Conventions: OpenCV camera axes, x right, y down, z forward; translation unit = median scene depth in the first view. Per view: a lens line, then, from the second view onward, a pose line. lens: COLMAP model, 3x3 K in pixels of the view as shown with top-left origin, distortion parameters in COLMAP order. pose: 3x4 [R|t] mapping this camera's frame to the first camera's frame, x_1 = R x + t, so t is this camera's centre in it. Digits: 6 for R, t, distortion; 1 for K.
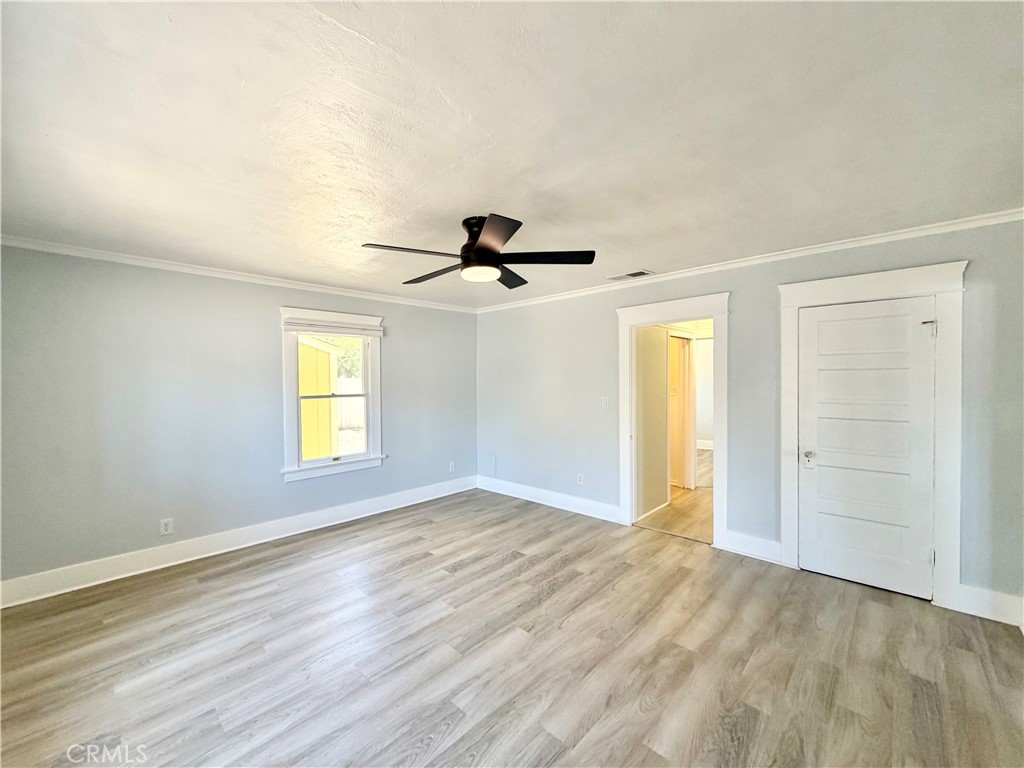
lens RADIAL K [[407.7, 0, 512.1], [0, 407.7, 384.7], [0, 0, 1]] dist [0.000265, 0.000325]
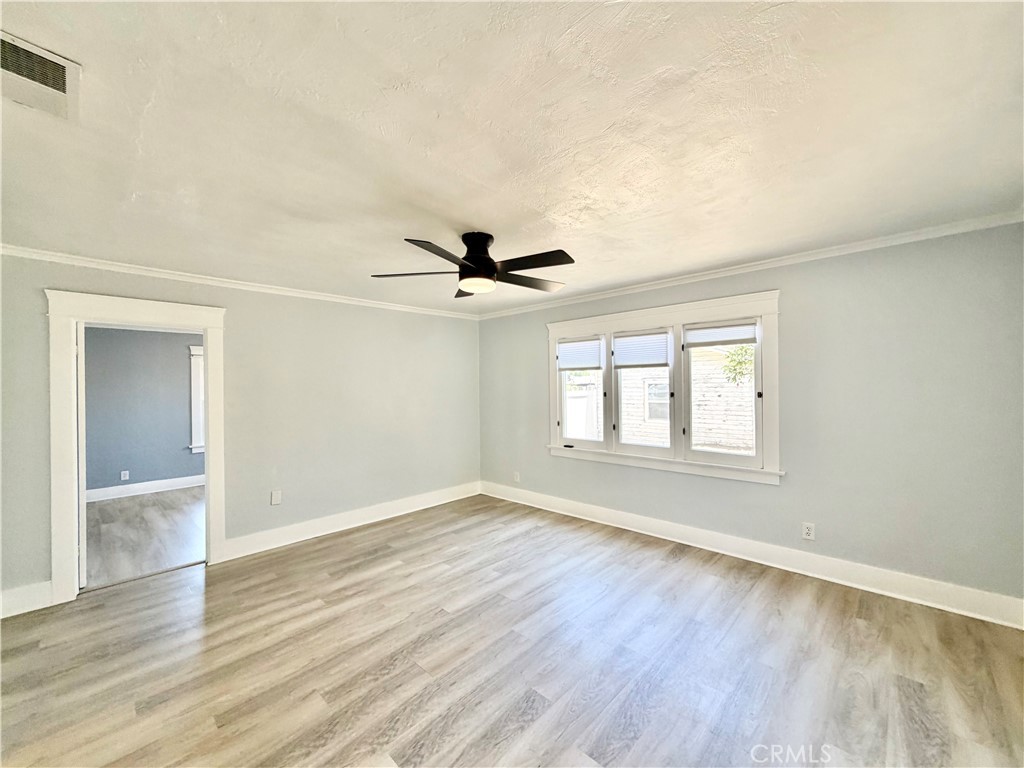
lens RADIAL K [[407.7, 0, 509.6], [0, 407.7, 387.7], [0, 0, 1]] dist [0.000265, 0.000325]
pose [[-0.999711, 0.021807, 0.010102, -0.159396], [0.021975, 0.999616, 0.016873, -0.020880], [-0.009730, 0.017090, -0.999807, 1.981734]]
